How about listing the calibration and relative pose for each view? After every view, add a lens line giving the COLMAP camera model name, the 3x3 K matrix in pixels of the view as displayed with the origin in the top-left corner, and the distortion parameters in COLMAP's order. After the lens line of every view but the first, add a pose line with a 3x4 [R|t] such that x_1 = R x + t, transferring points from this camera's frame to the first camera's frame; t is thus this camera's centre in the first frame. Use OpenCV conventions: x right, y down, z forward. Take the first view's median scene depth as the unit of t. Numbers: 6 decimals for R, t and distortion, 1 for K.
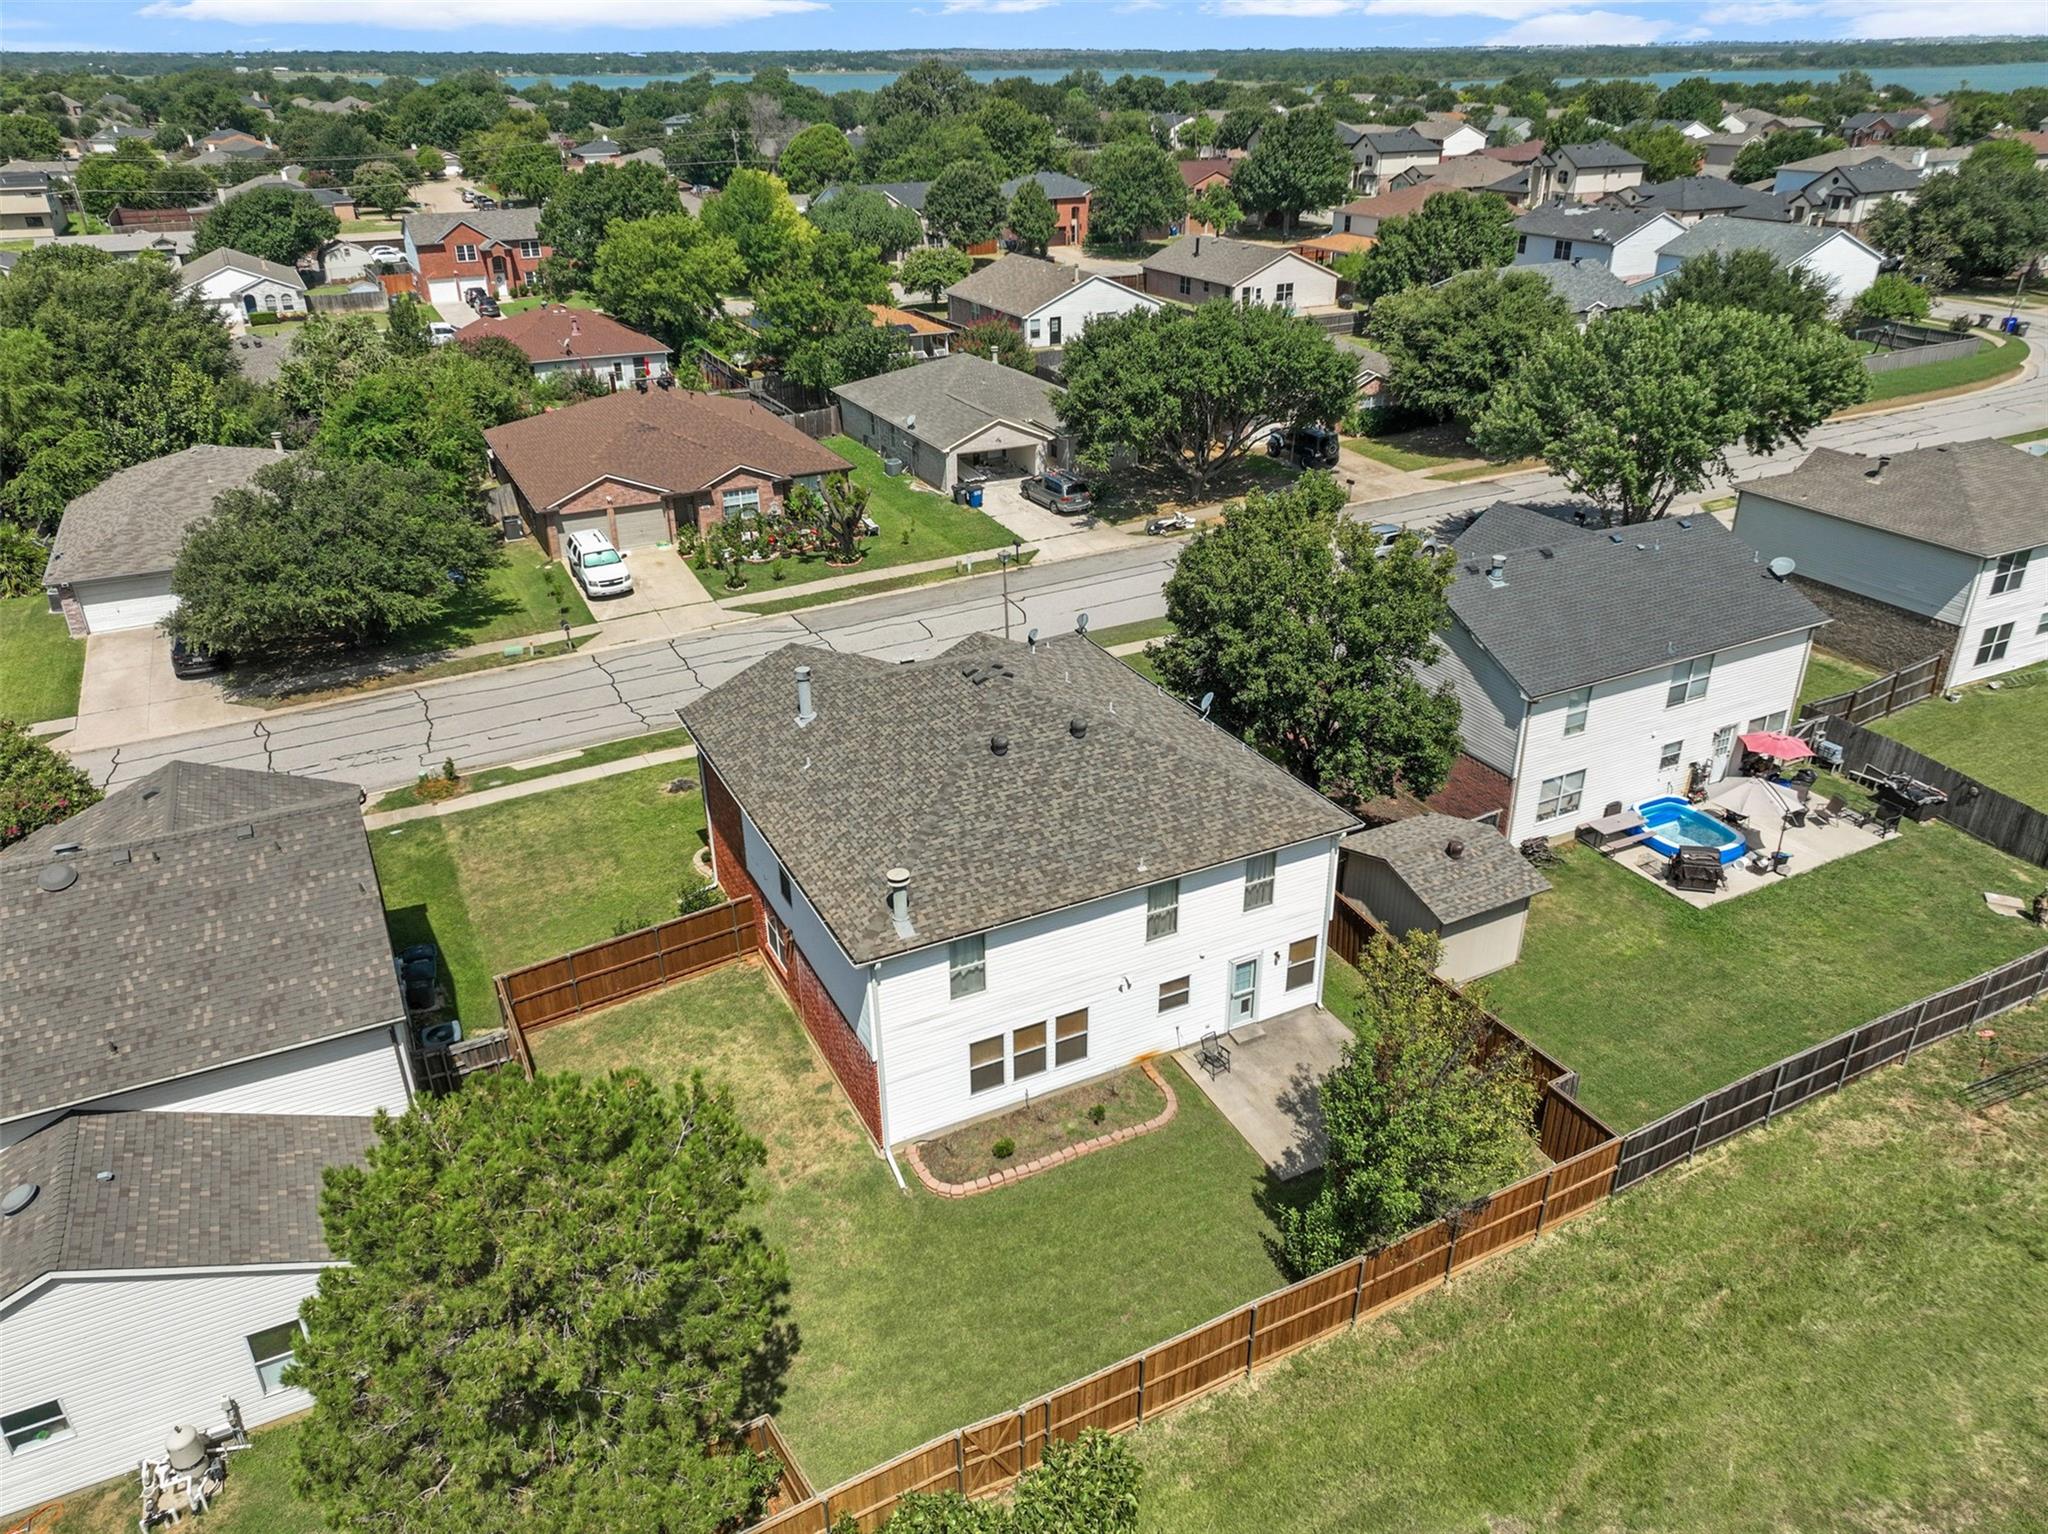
lens RADIAL K [[1421.0, 0, 1033.5], [0, 1421.0, 763.6], [0, 0, 1]] dist [0.000841, -0.005741]
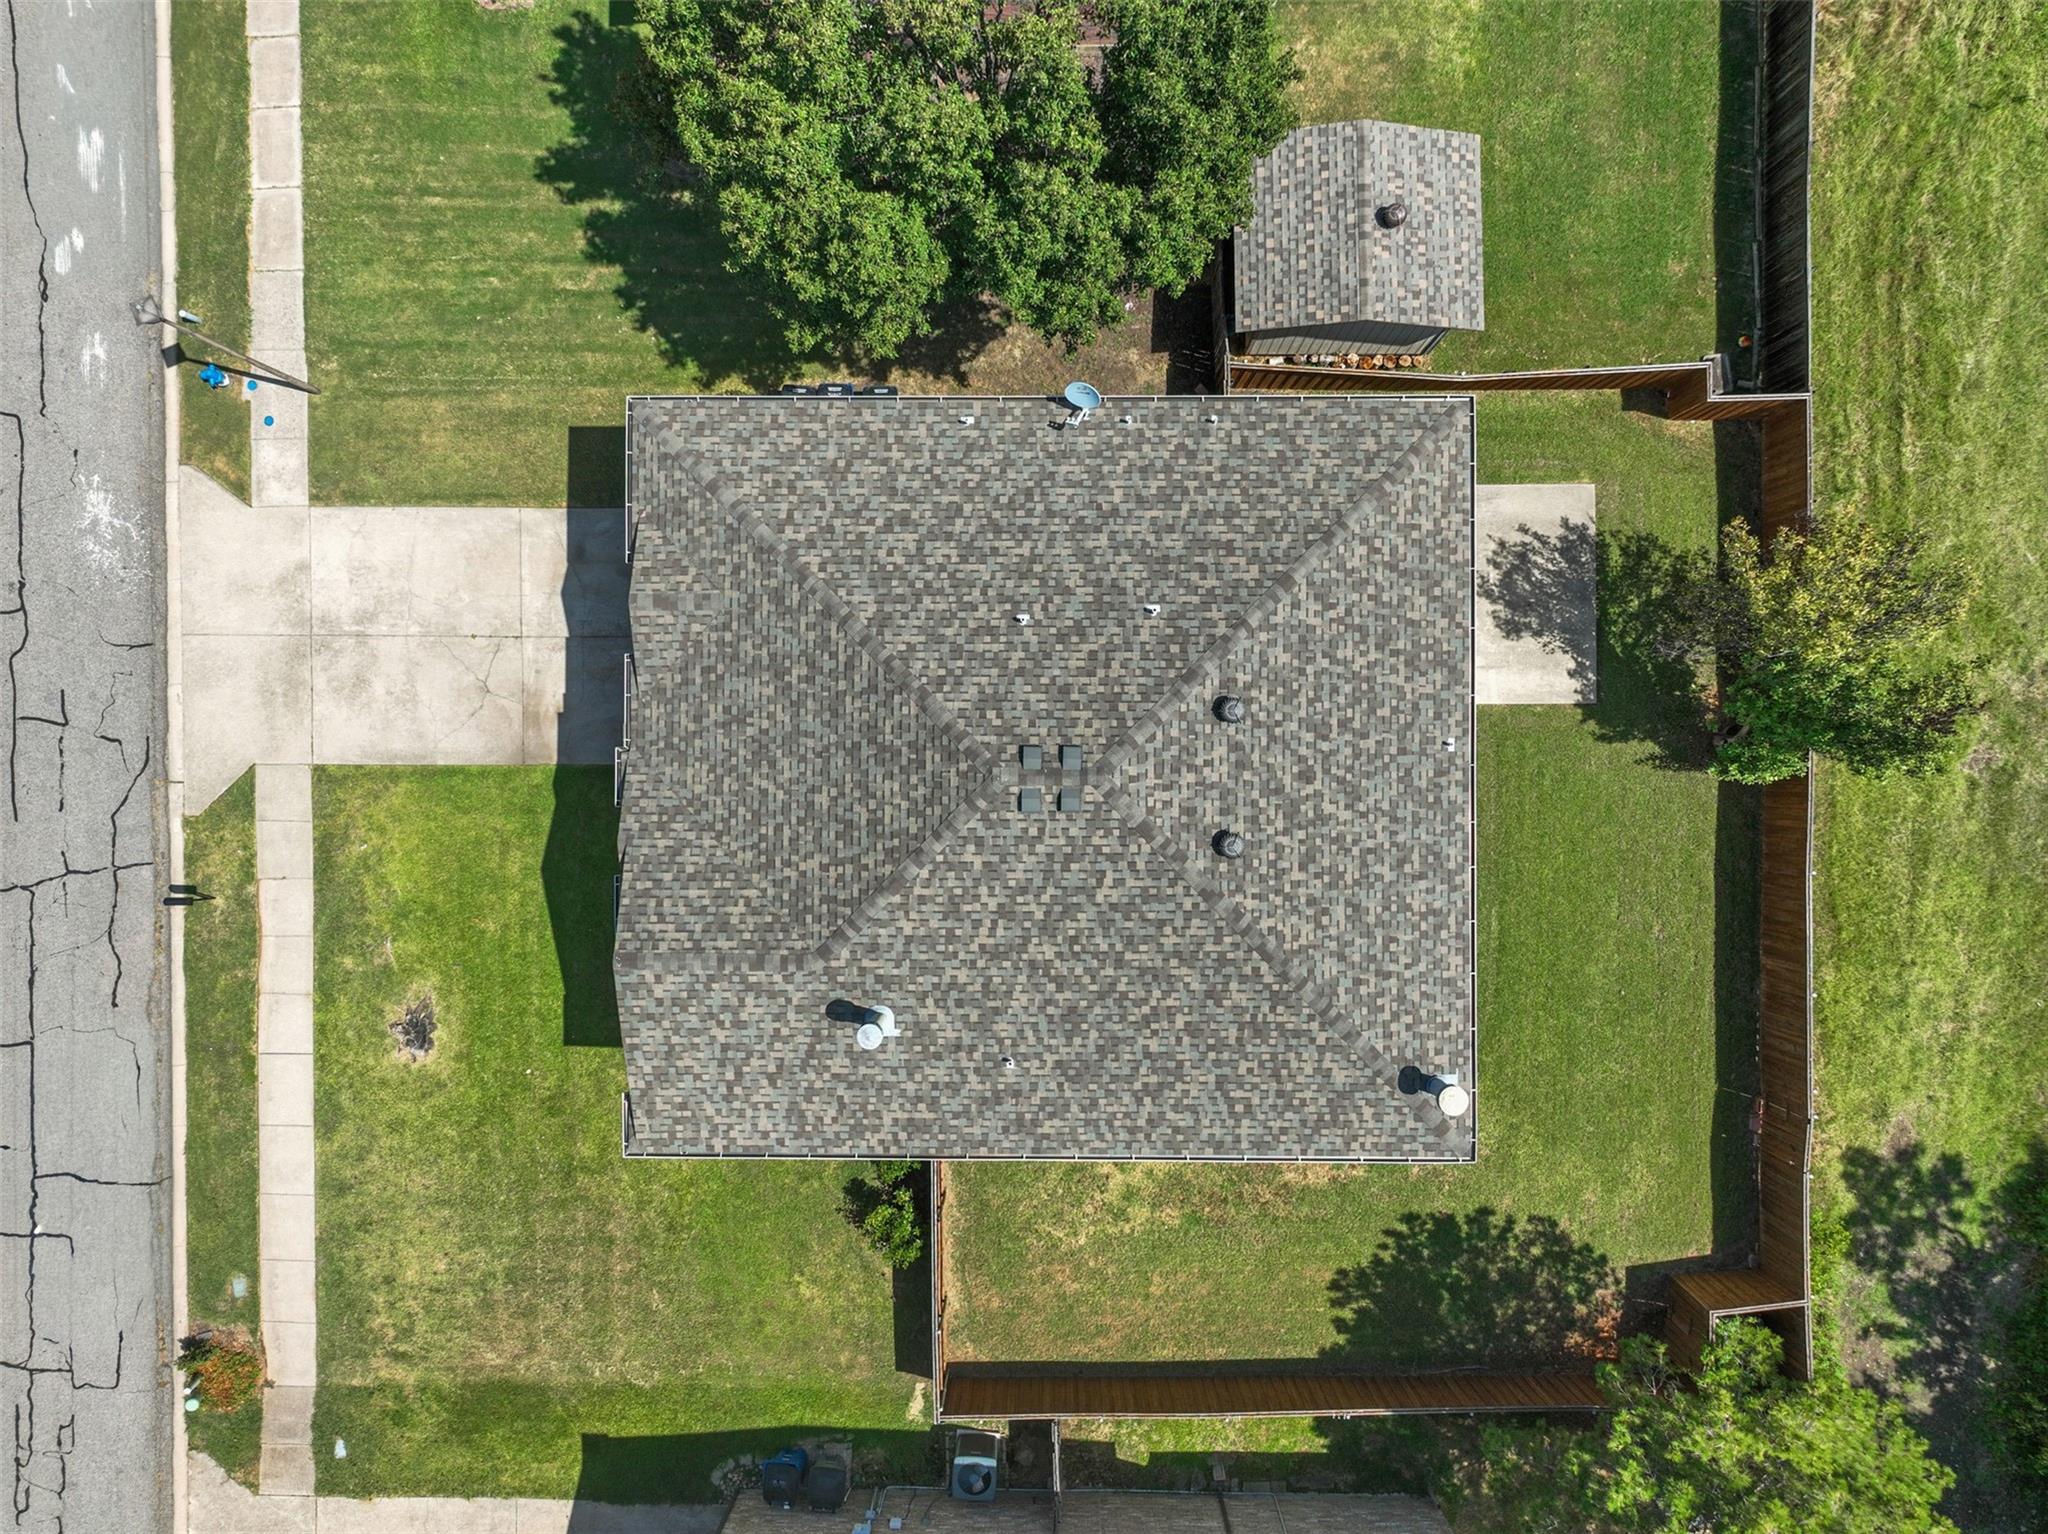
lens RADIAL K [[1445.6, 0, 1024.0], [0, 1445.6, 767.0], [0, 0, 1]] dist [0.000731, 0.002738]
pose [[0.454579, -0.890703, 0.002357, -0.022377], [0.412715, 0.212977, 0.885611, -0.403268], [-0.789319, -0.401608, 0.464421, 0.477912]]
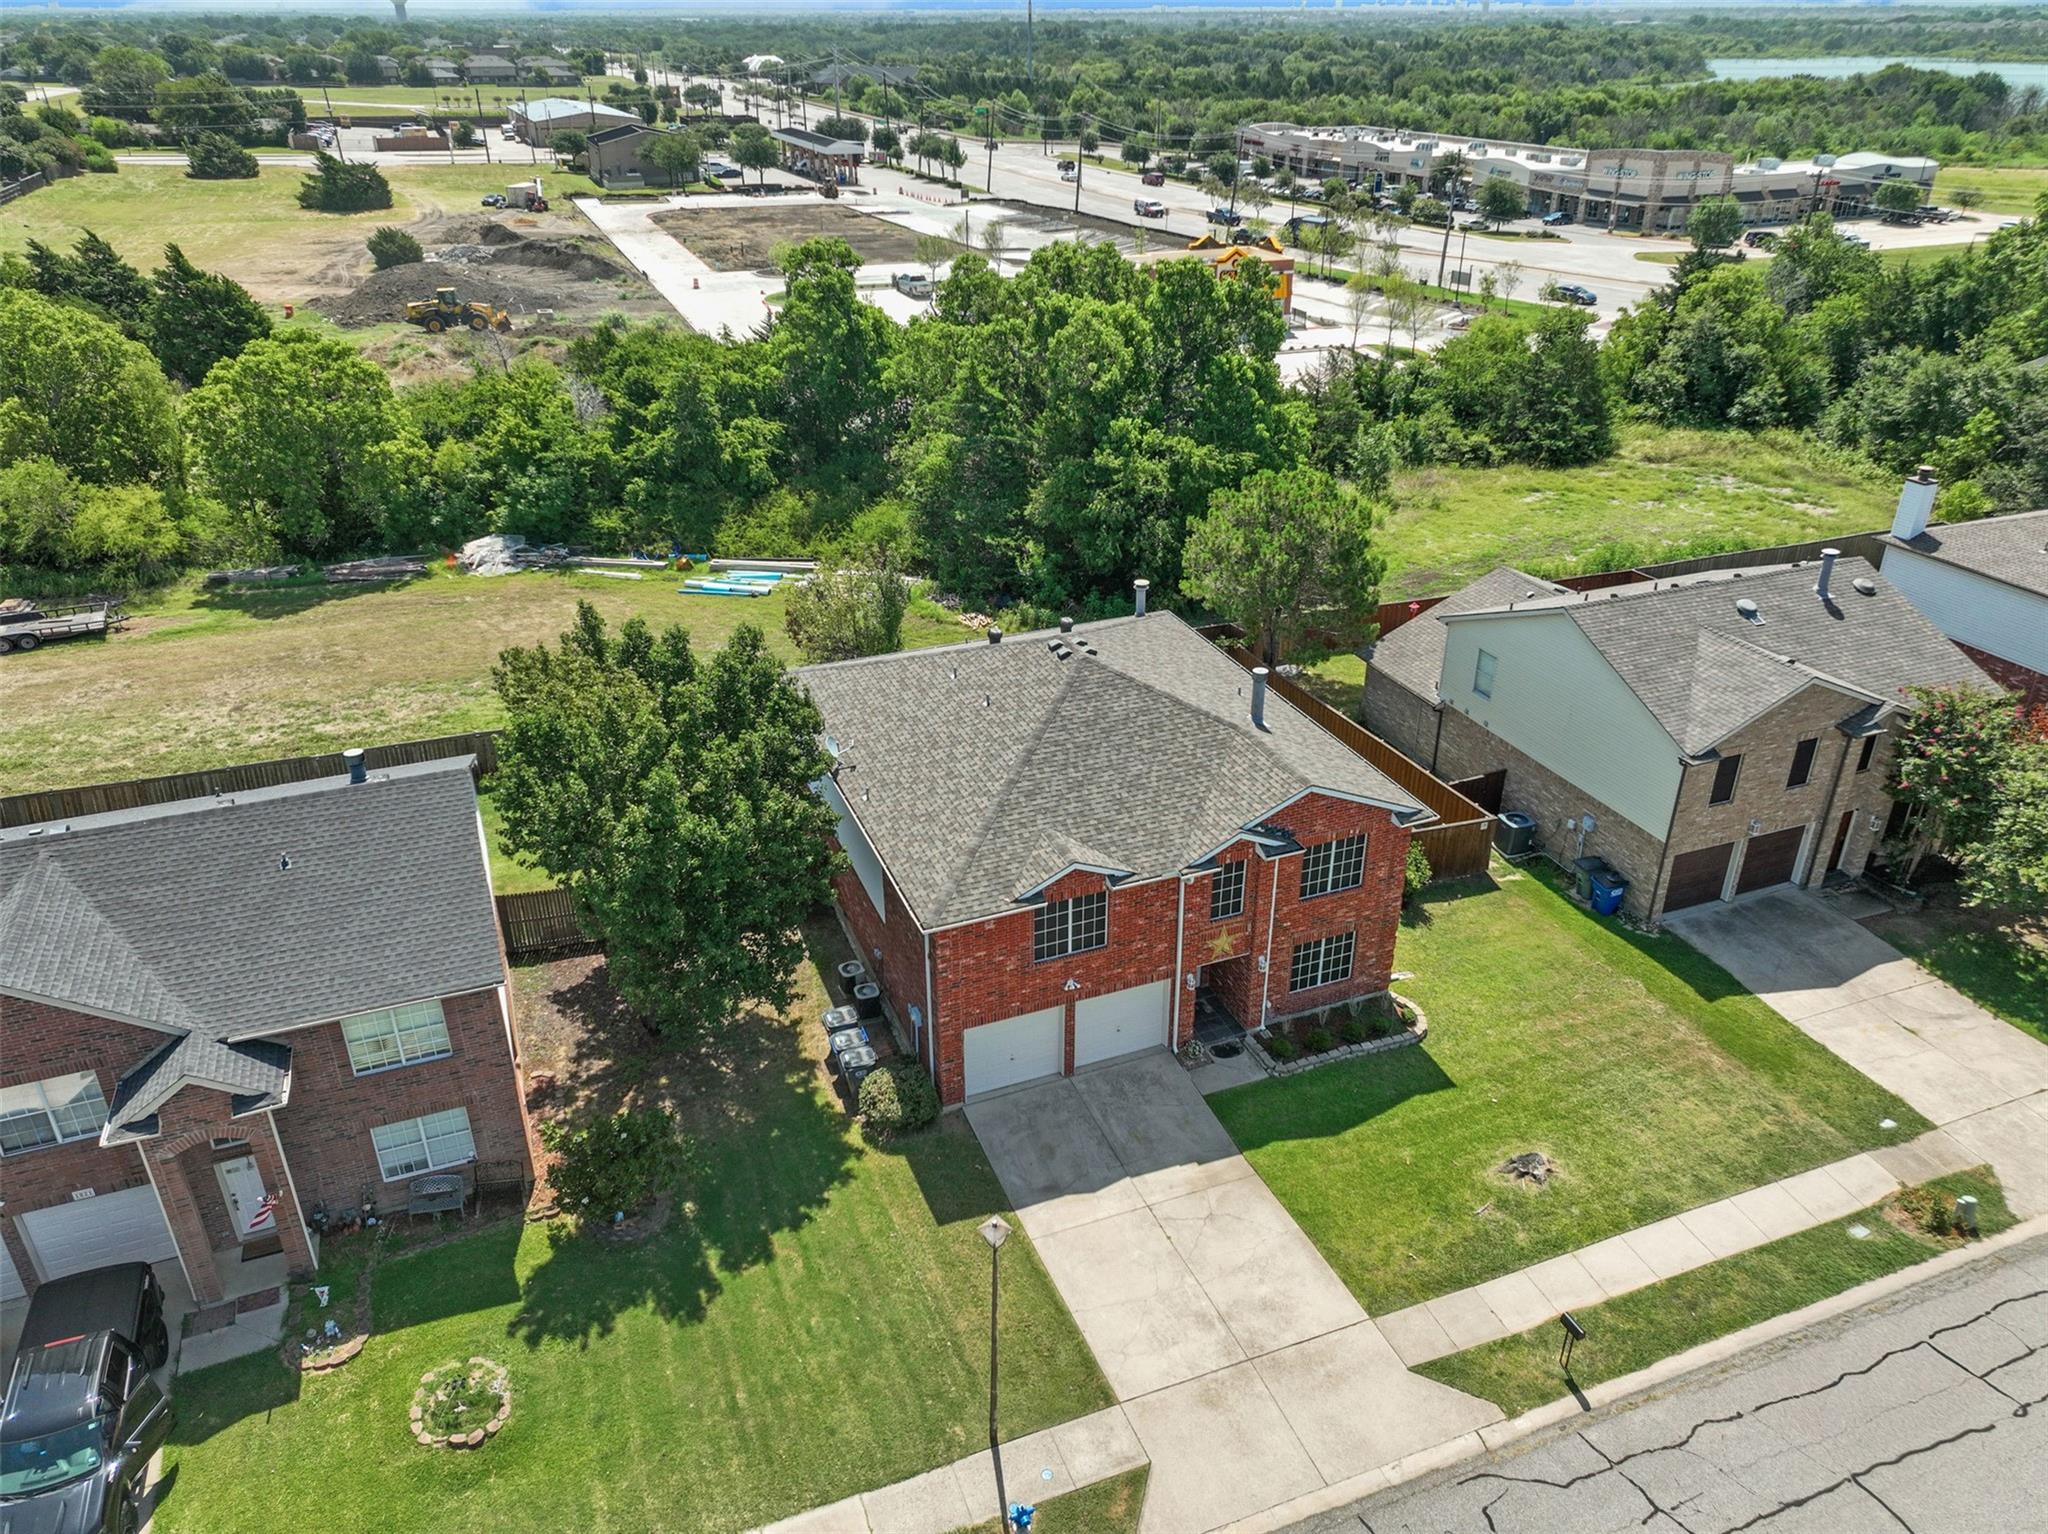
lens RADIAL K [[1421.0, 0, 1033.5], [0, 1421.0, 763.6], [0, 0, 1]] dist [0.000841, -0.005741]
pose [[-0.995799, -0.030285, 0.086411, -0.062809], [0.051730, 0.592606, 0.803830, -0.557150], [-0.075552, 0.804923, -0.588550, 1.106231]]
